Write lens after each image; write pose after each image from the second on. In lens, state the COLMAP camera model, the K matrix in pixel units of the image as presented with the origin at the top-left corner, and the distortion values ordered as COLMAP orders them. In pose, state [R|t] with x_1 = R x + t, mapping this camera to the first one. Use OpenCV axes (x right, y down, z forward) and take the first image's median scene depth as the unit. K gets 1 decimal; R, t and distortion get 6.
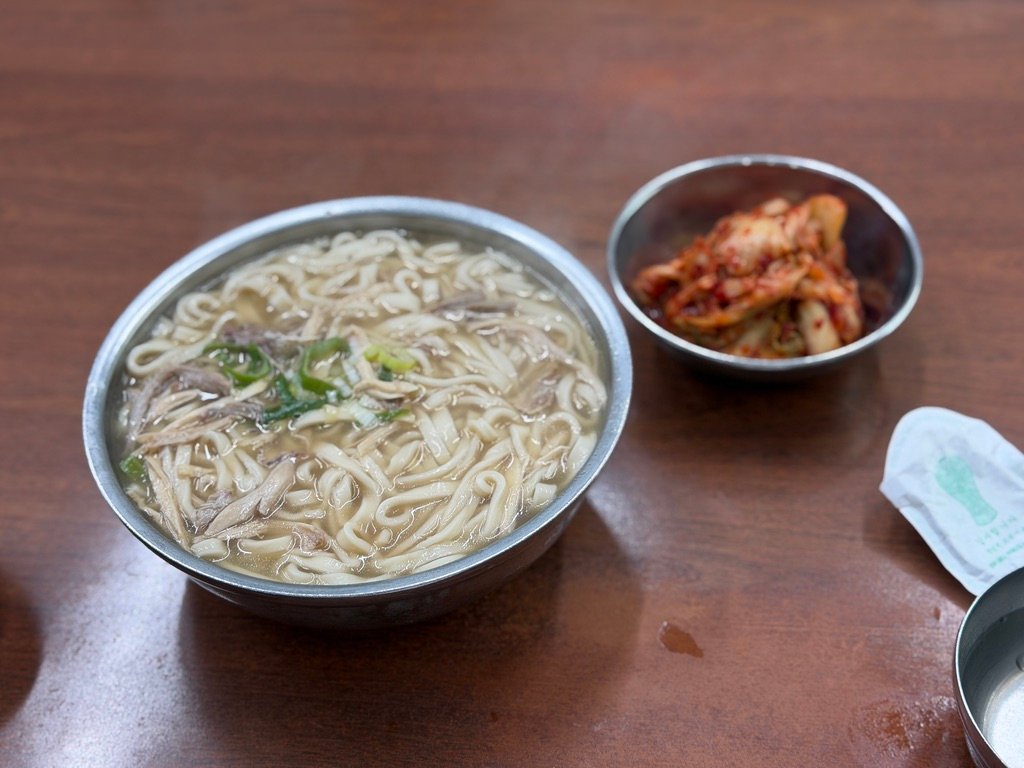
lens RADIAL K [[1396.2, 0, 515.1], [0, 1396.2, 384.6], [0, 0, 1]] dist [0.096916, 0.000000]
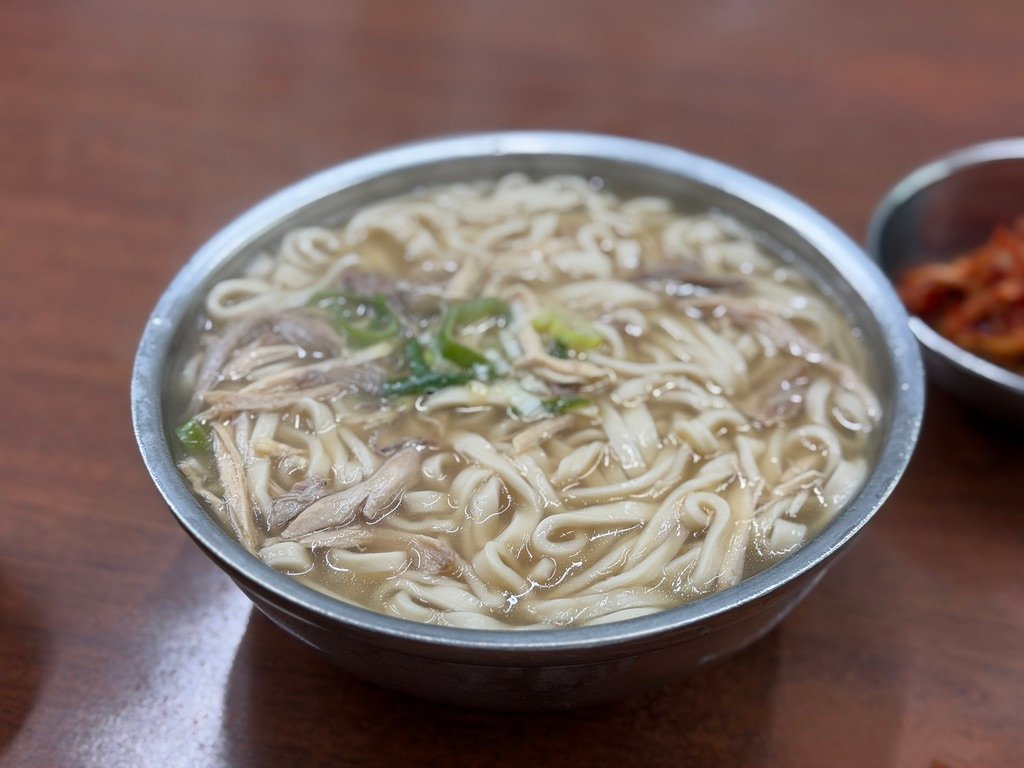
lens RADIAL K [[1396.2, 0, 511.9], [0, 1396.2, 388.7], [0, 0, 1]] dist [0.096916, 0.000000]
pose [[0.991515, 0.104312, -0.077573, -0.060748], [-0.111193, 0.989676, -0.090432, 0.079200], [0.067339, 0.098291, 0.992877, 0.304809]]
